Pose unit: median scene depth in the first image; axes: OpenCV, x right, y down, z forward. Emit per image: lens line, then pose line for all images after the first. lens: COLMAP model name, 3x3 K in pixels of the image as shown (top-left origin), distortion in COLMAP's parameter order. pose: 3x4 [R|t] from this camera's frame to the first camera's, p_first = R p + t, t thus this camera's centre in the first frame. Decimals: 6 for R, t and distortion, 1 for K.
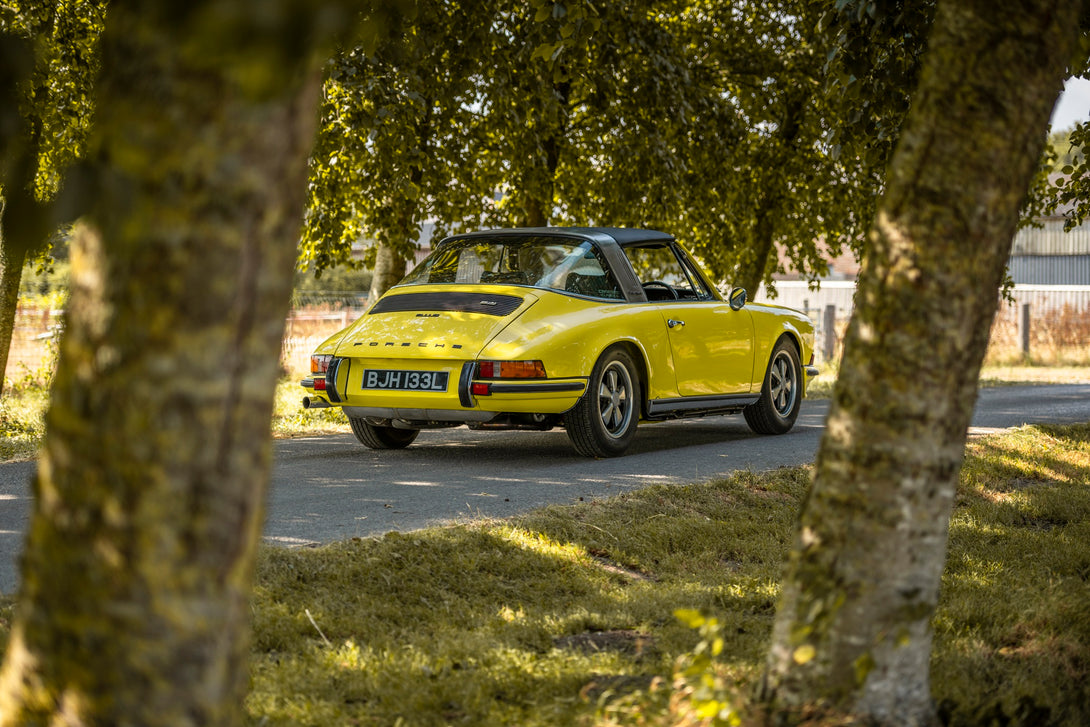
lens RADIAL K [[2735.4, 0, 545.0], [0, 2735.4, 363.5], [0, 0, 1]] dist [0.015924, -0.301792]
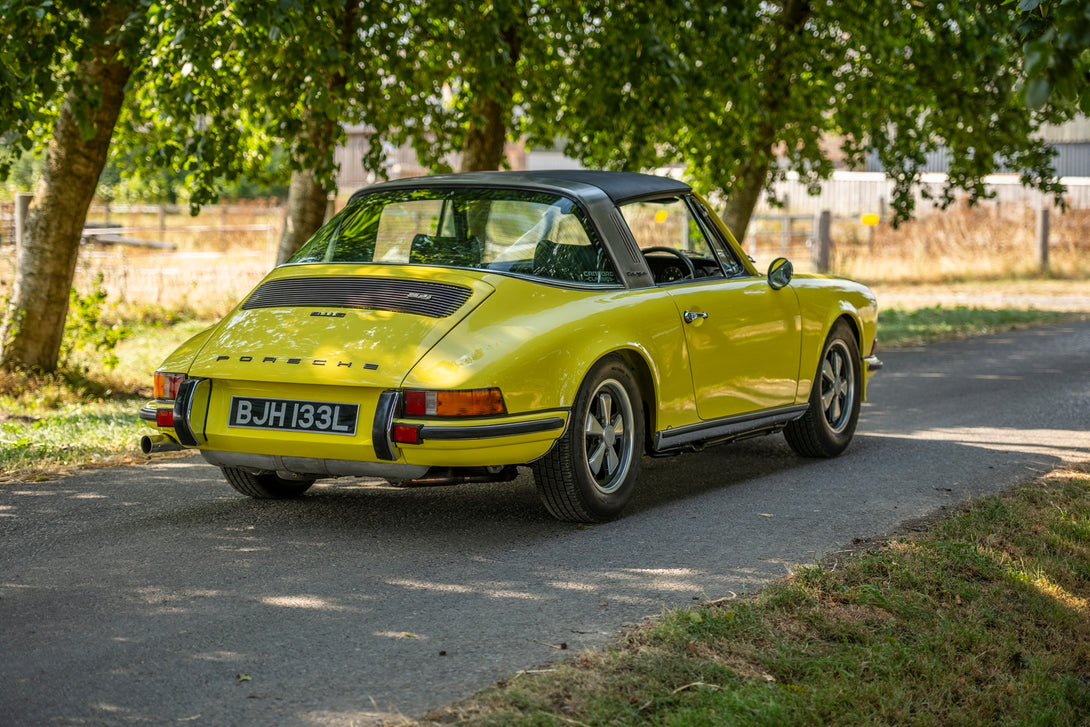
lens RADIAL K [[2735.4, 0, 545.0], [0, 2735.4, 363.5], [0, 0, 1]] dist [0.015924, -0.301792]
pose [[0.999875, 0.000699, 0.015800, -0.000617], [-0.001437, 0.998906, 0.046747, -0.036254], [-0.015750, -0.046764, 0.998782, 0.328905]]
